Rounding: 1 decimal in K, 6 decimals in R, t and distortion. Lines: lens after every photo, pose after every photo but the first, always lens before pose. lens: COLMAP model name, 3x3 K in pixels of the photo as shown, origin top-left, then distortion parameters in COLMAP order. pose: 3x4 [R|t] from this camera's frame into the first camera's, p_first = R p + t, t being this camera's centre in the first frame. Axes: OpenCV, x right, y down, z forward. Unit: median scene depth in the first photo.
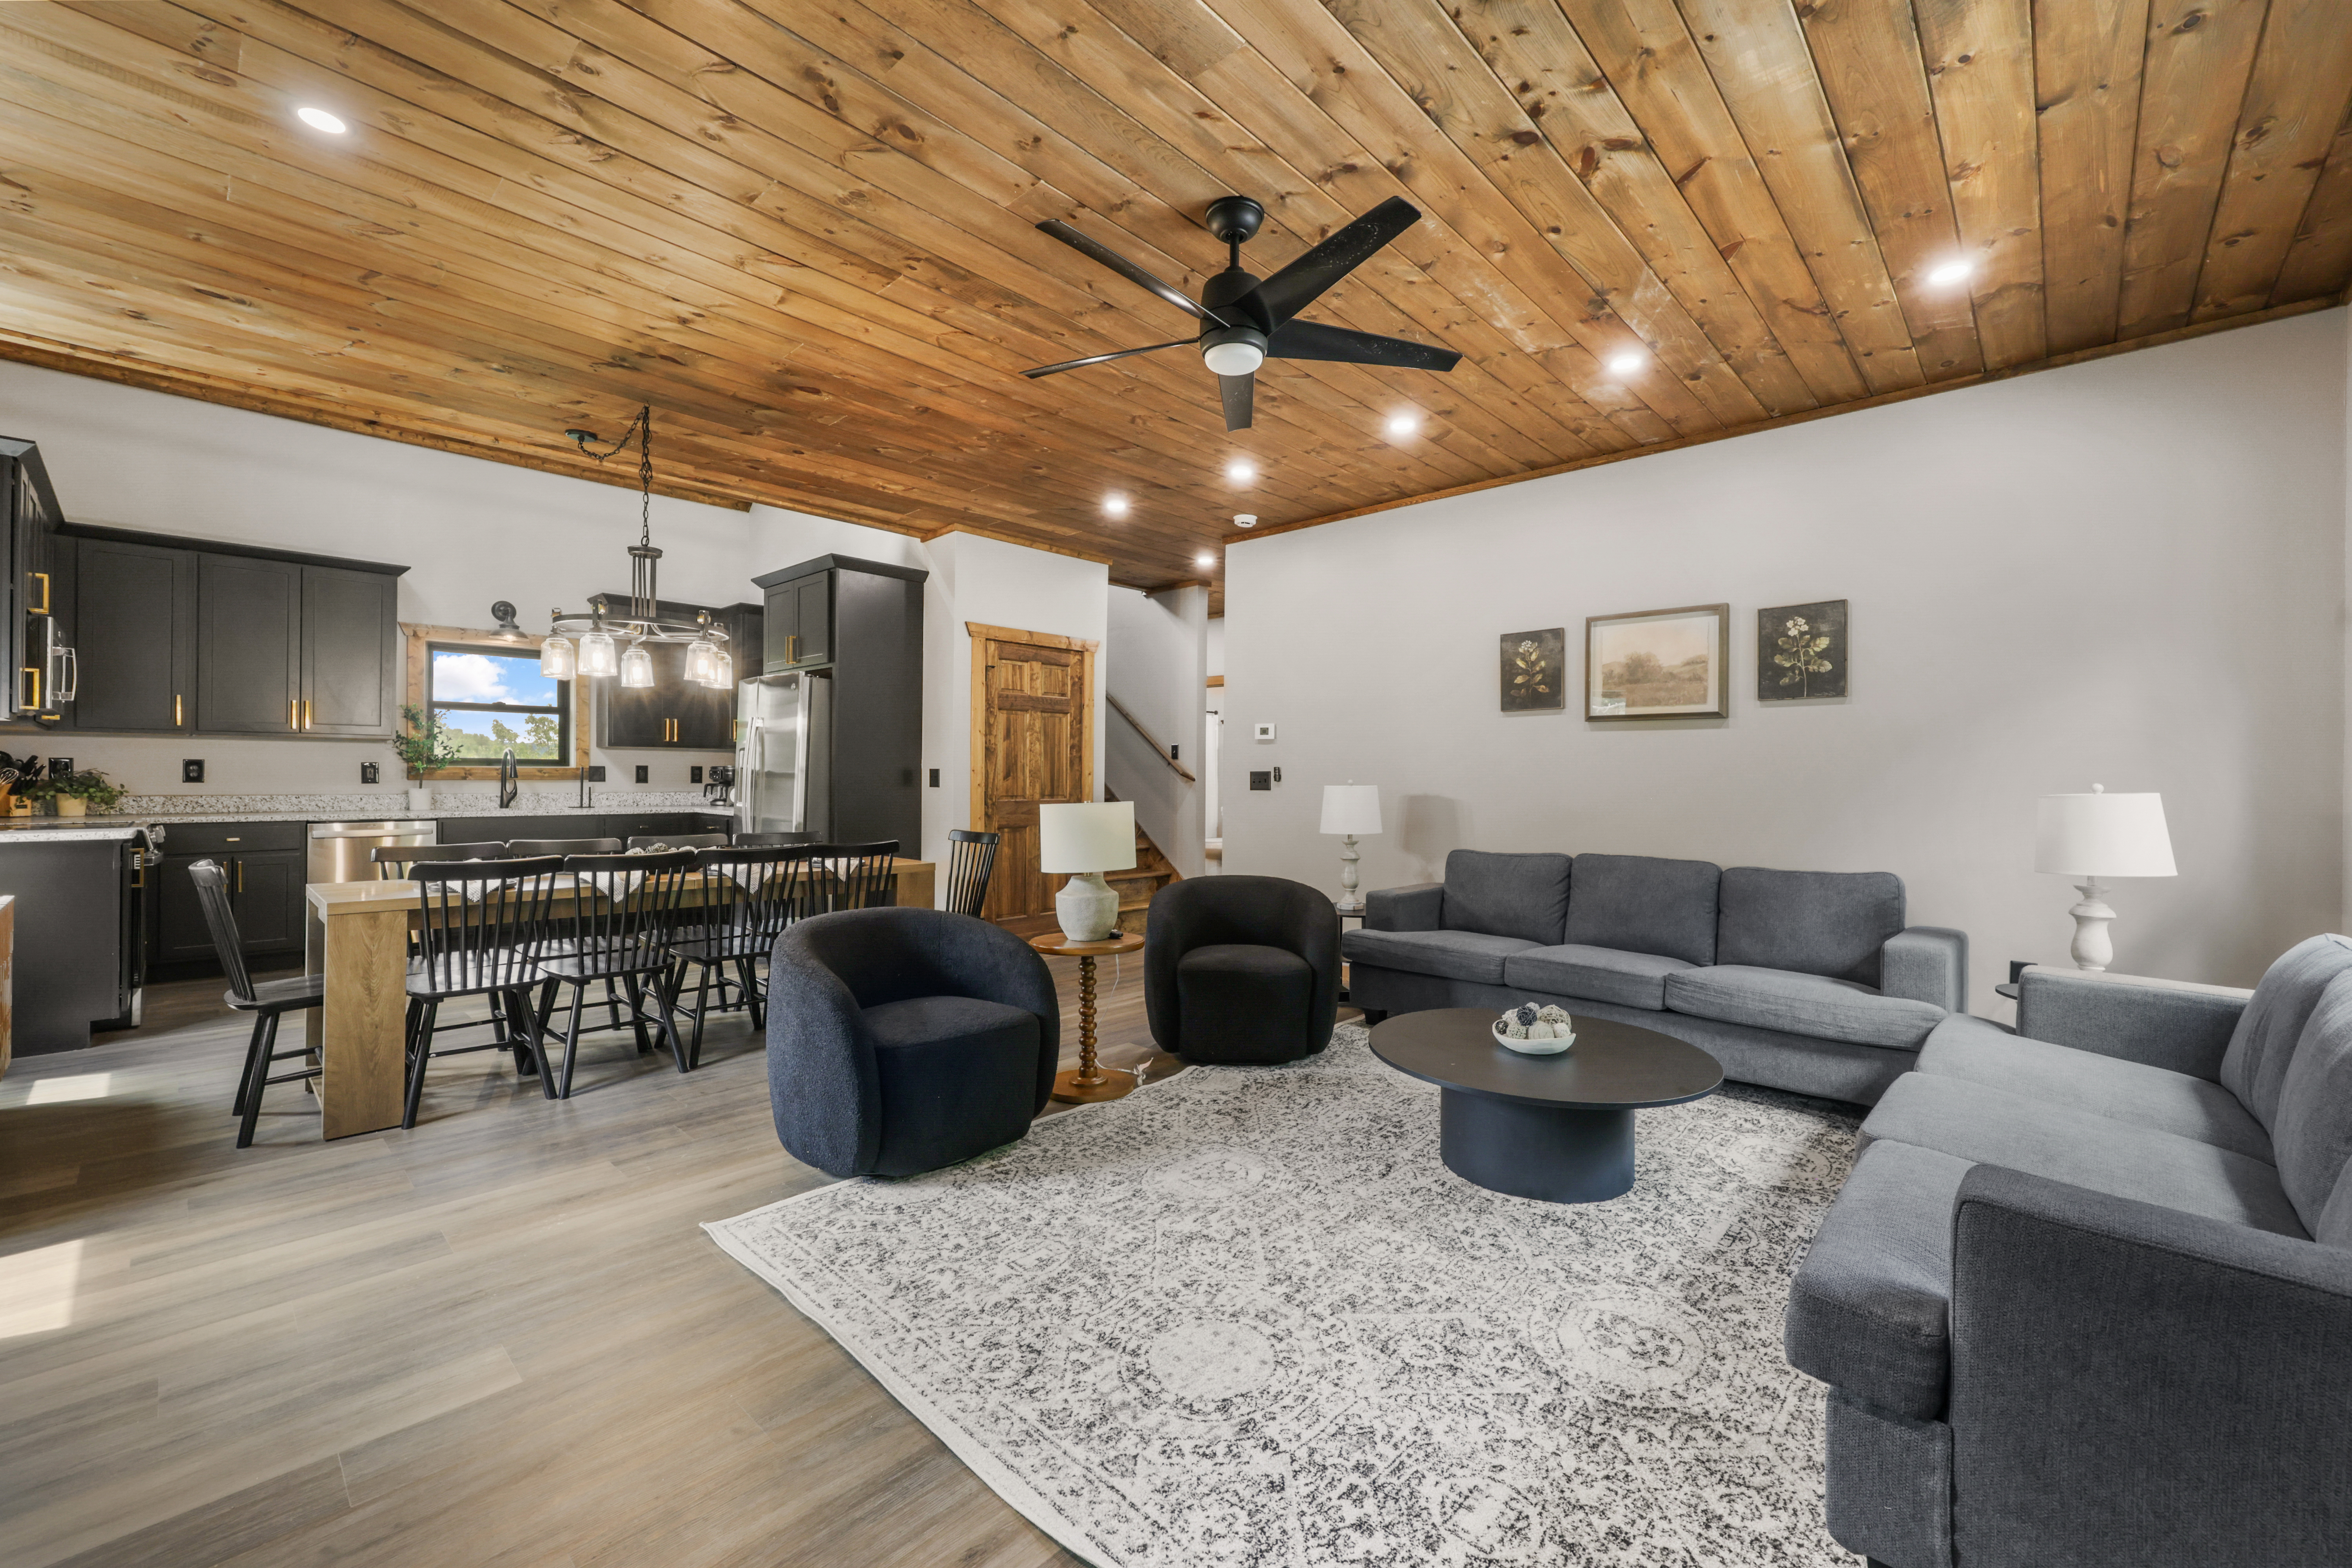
lens RADIAL K [[948.2, 0, 1180.9], [0, 948.2, 775.6], [0, 0, 1]] dist [0.002697, -0.001141]
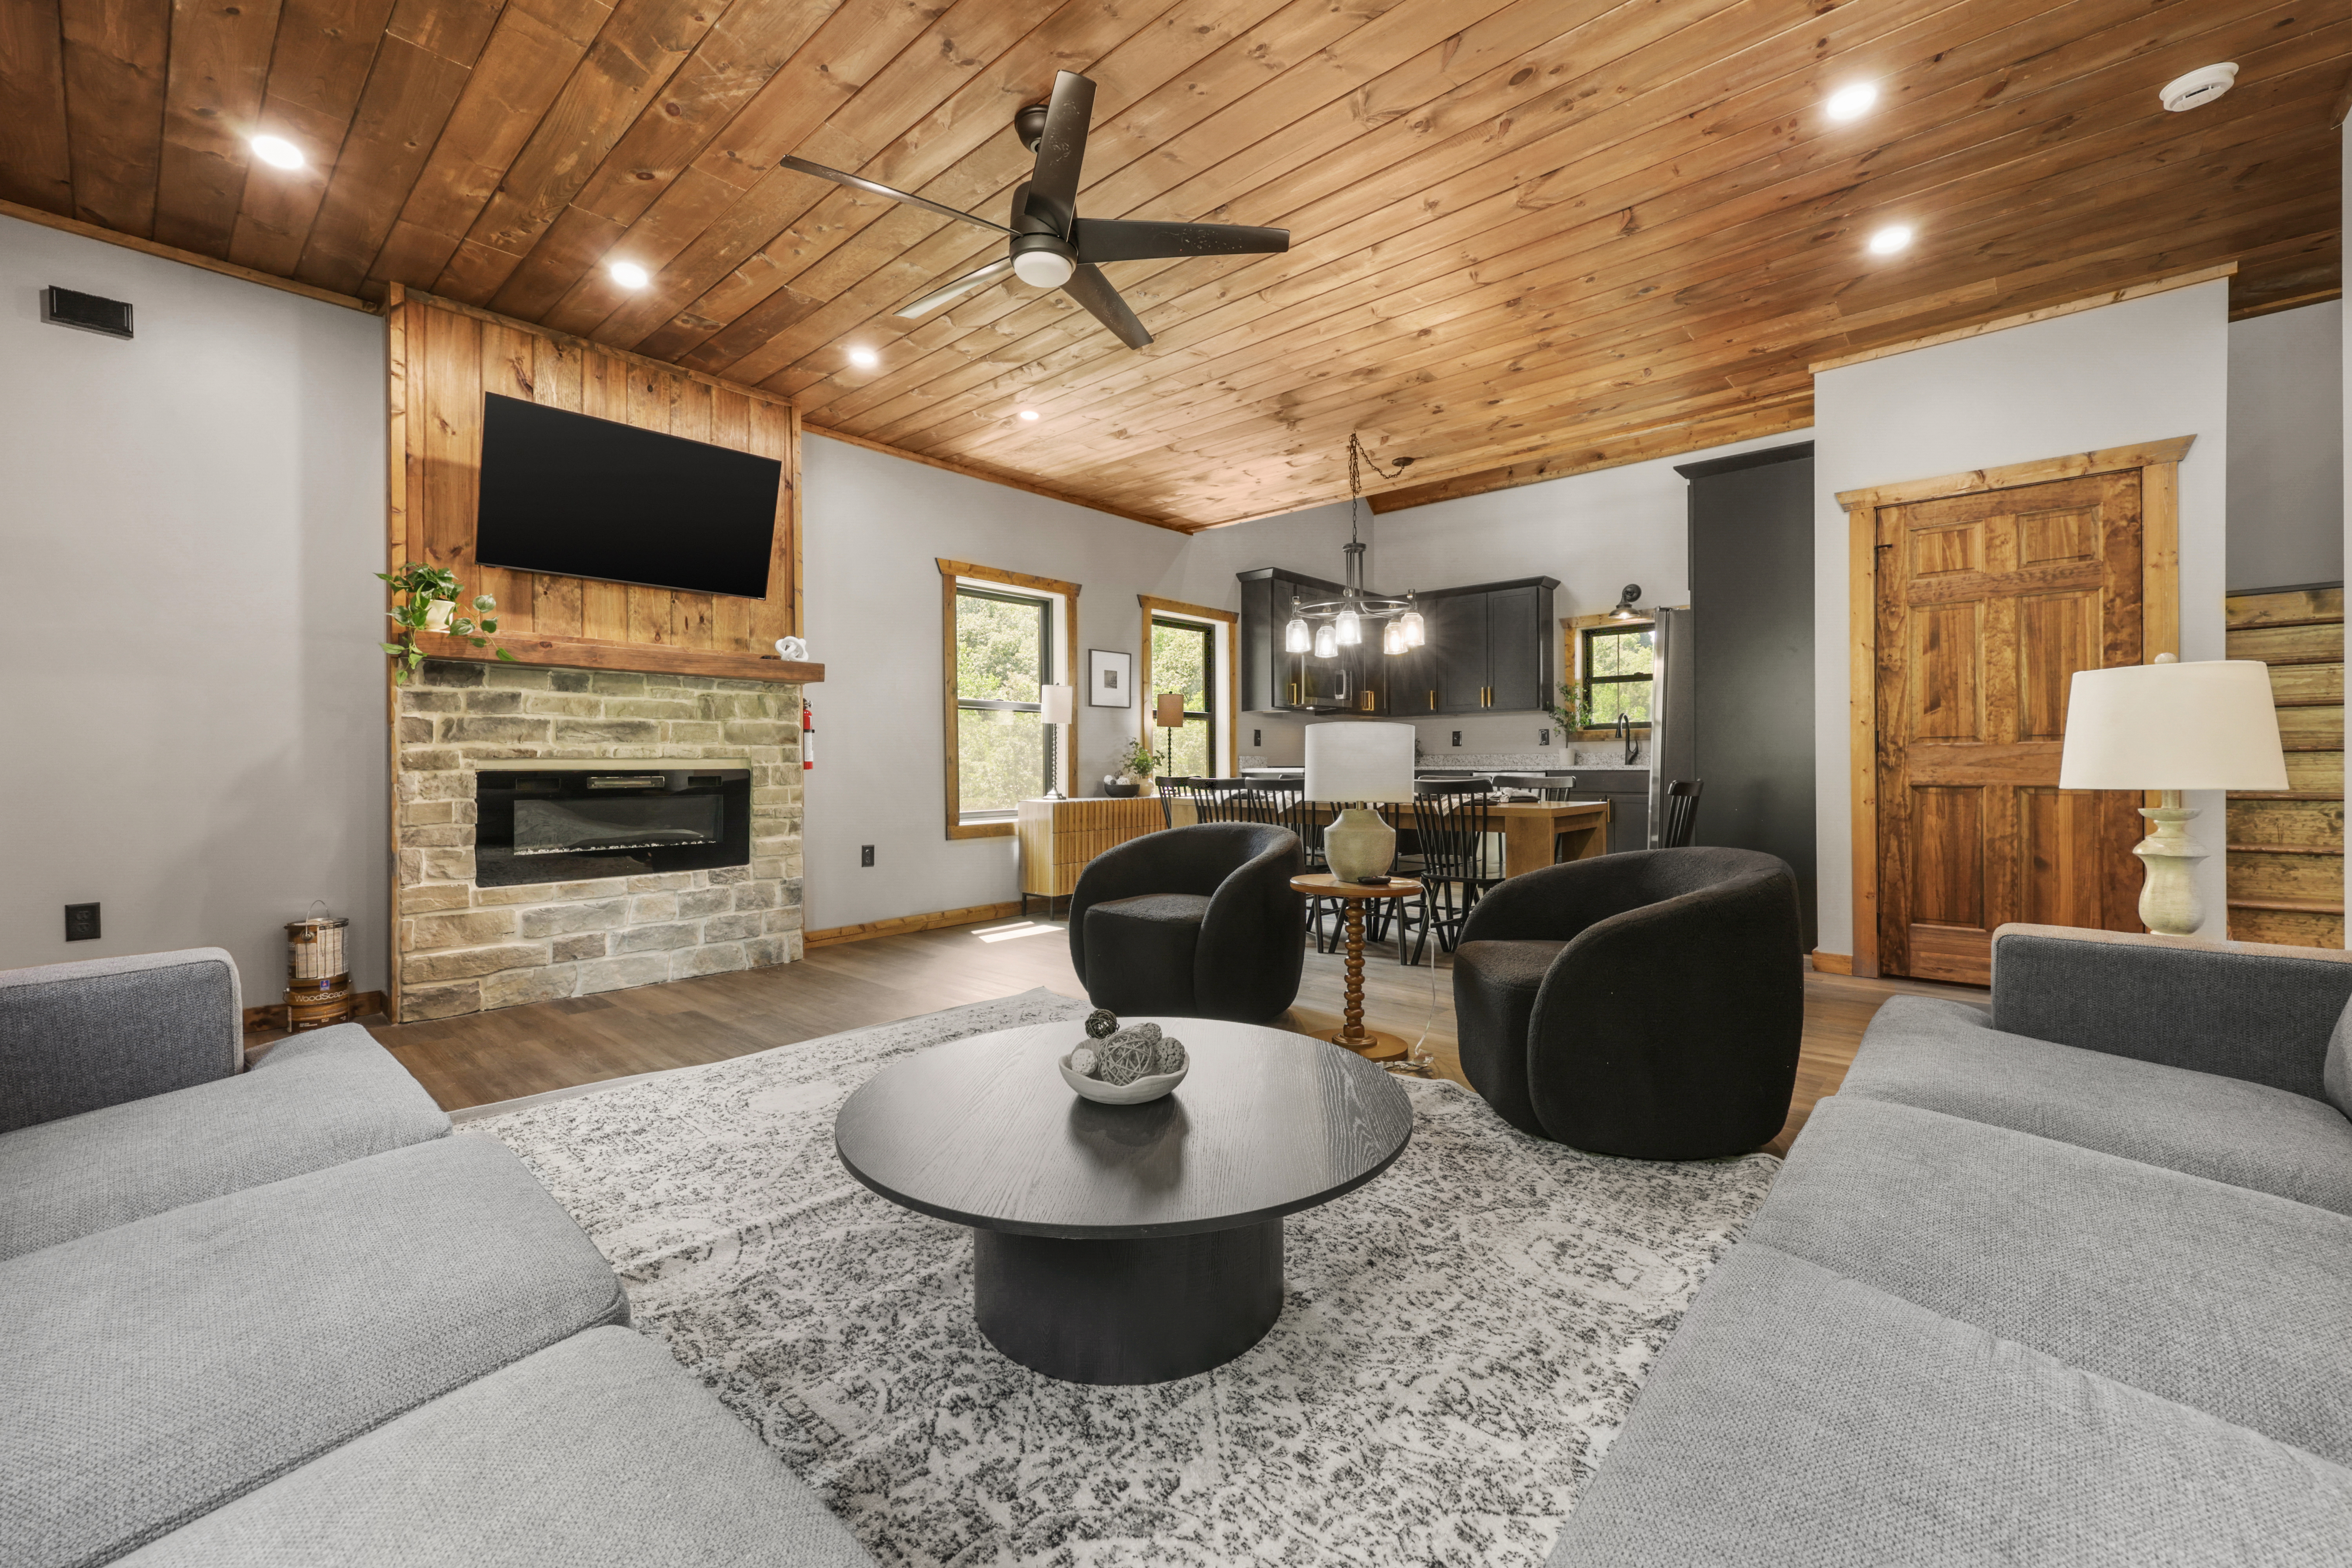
lens RADIAL K [[948.2, 0, 1186.0], [0, 948.2, 756.8], [0, 0, 1]] dist [0.002697, -0.001141]
pose [[0.027580, -0.014888, -0.999509, 0.642718], [0.008659, 0.999855, -0.014654, 0.056808], [0.999582, -0.008250, 0.027705, 0.674889]]
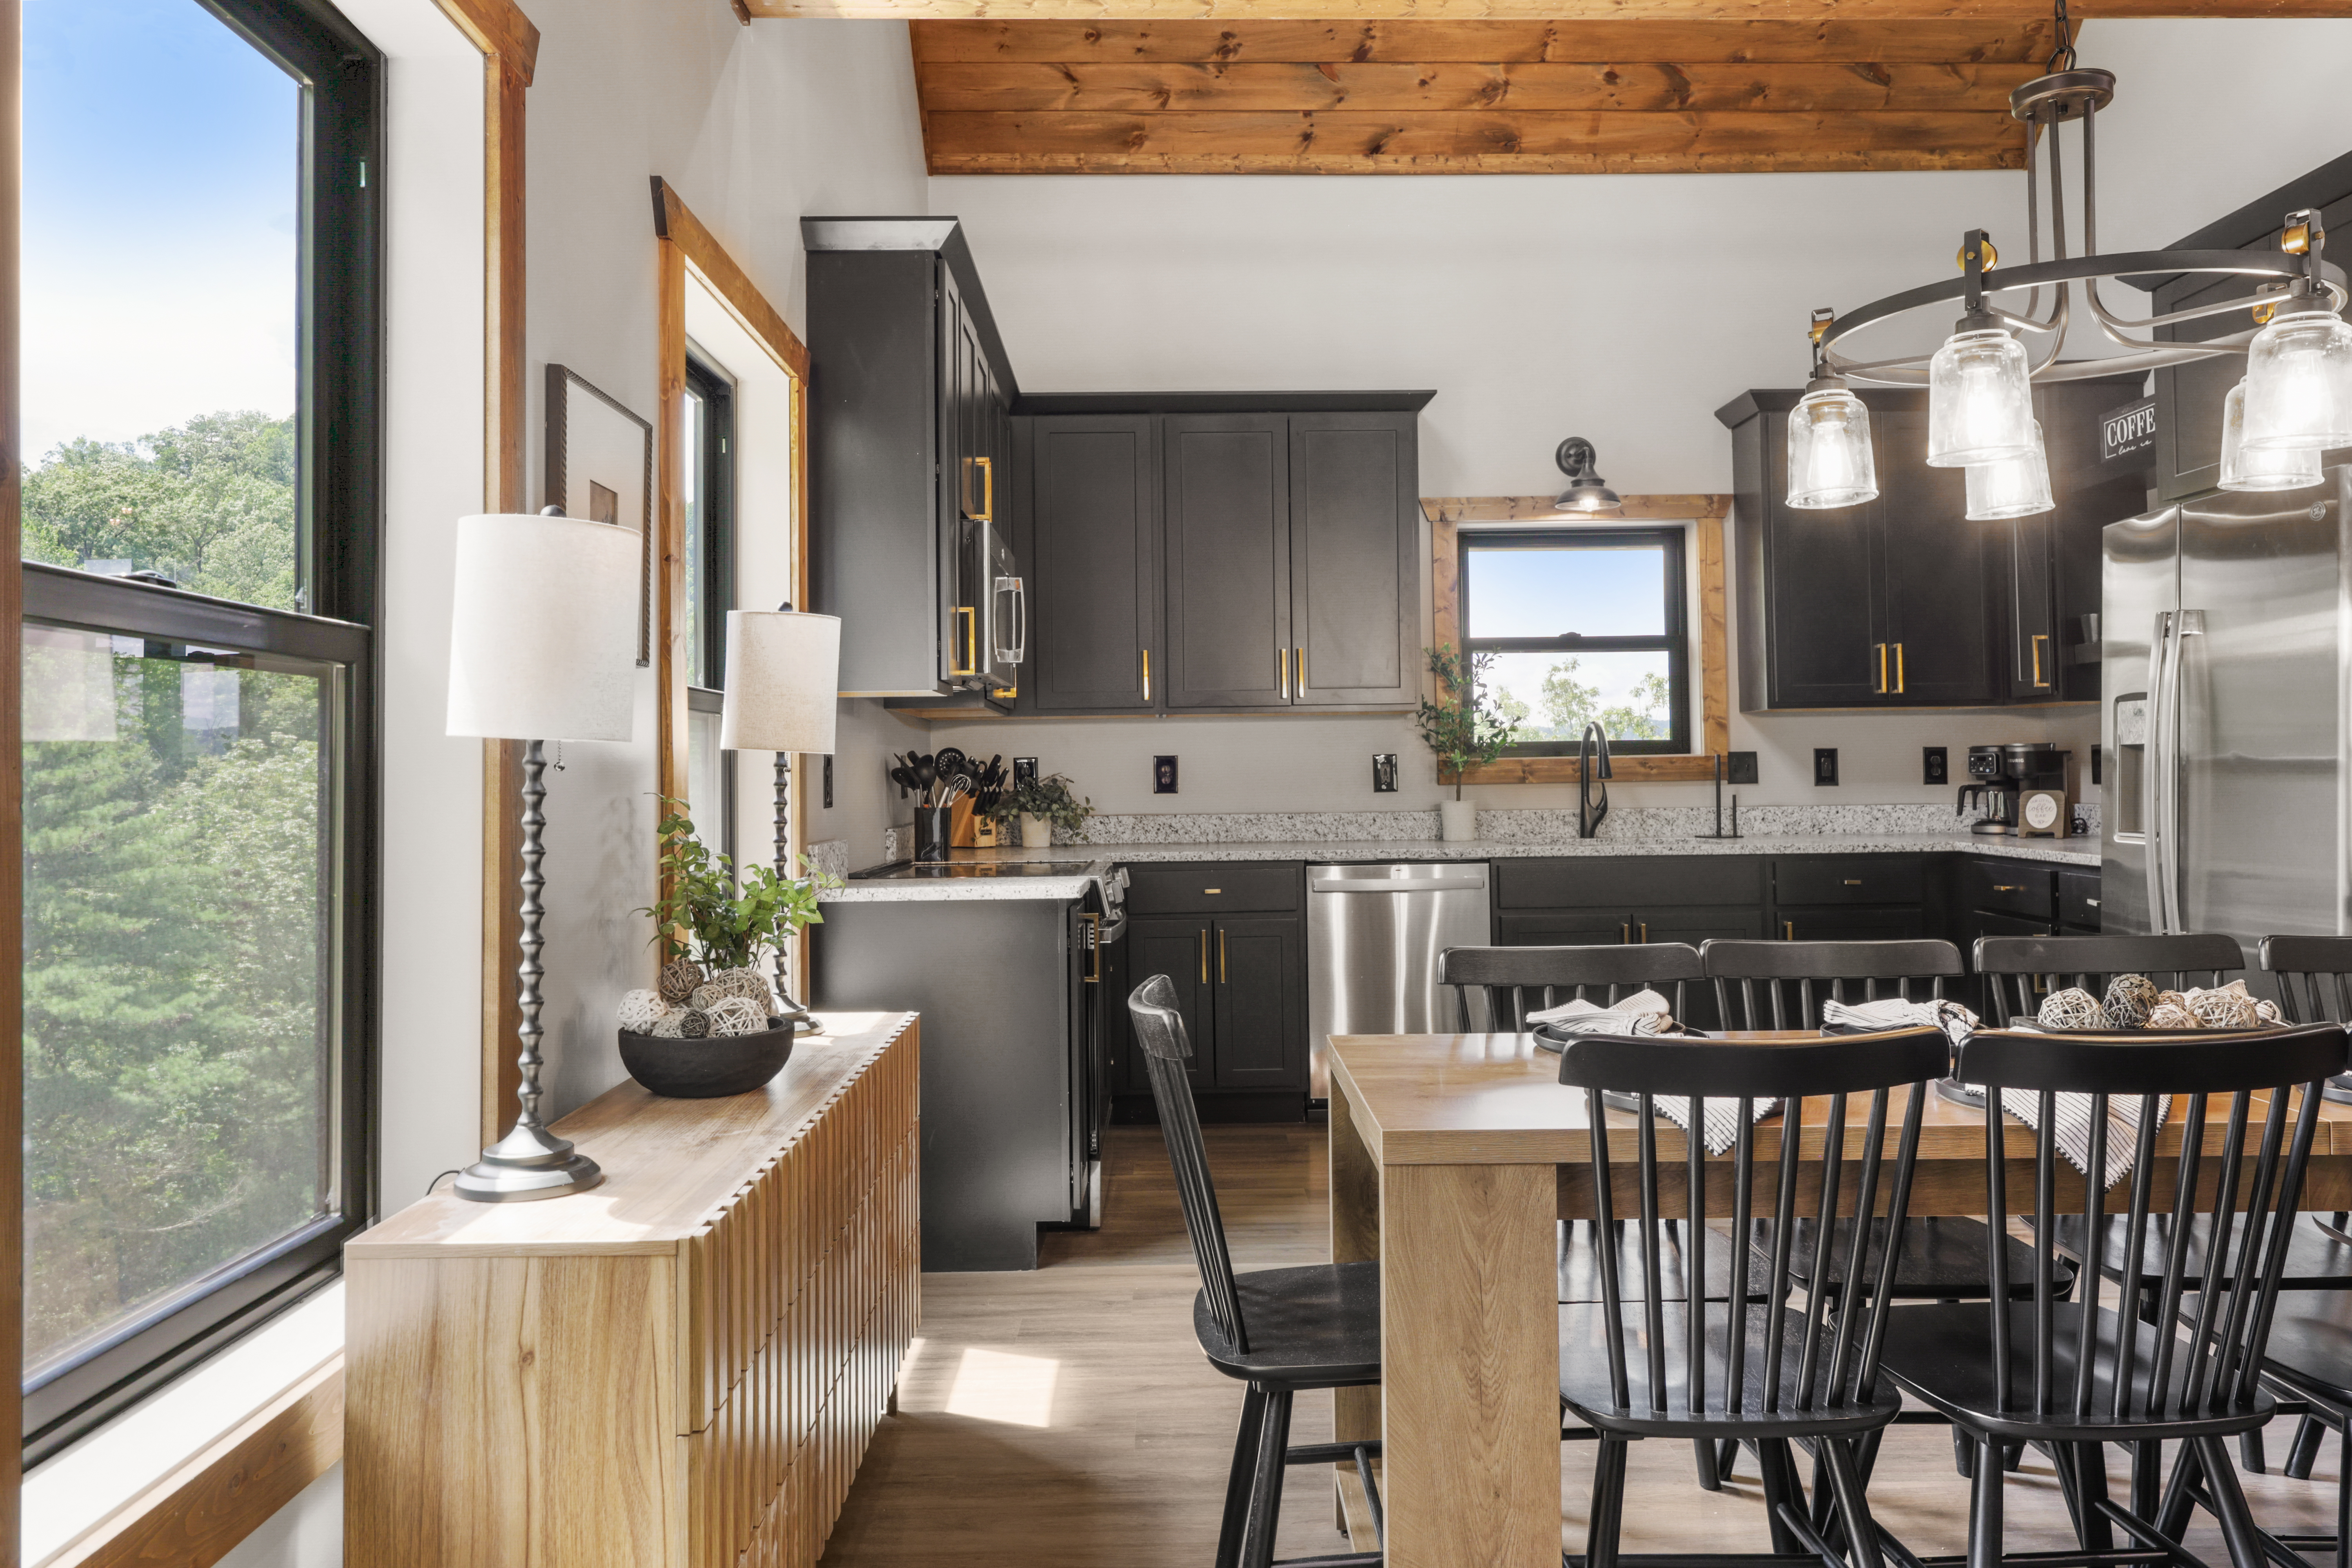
lens RADIAL K [[1654.6, 0, 1177.6], [0, 1654.6, 731.0], [0, 0, 1]] dist [-0.003996, -0.002395]
pose [[0.689760, -0.034163, -0.723232, -0.339087], [0.018418, 0.999391, -0.029642, -0.001482], [0.723804, 0.007126, 0.689969, 0.349198]]
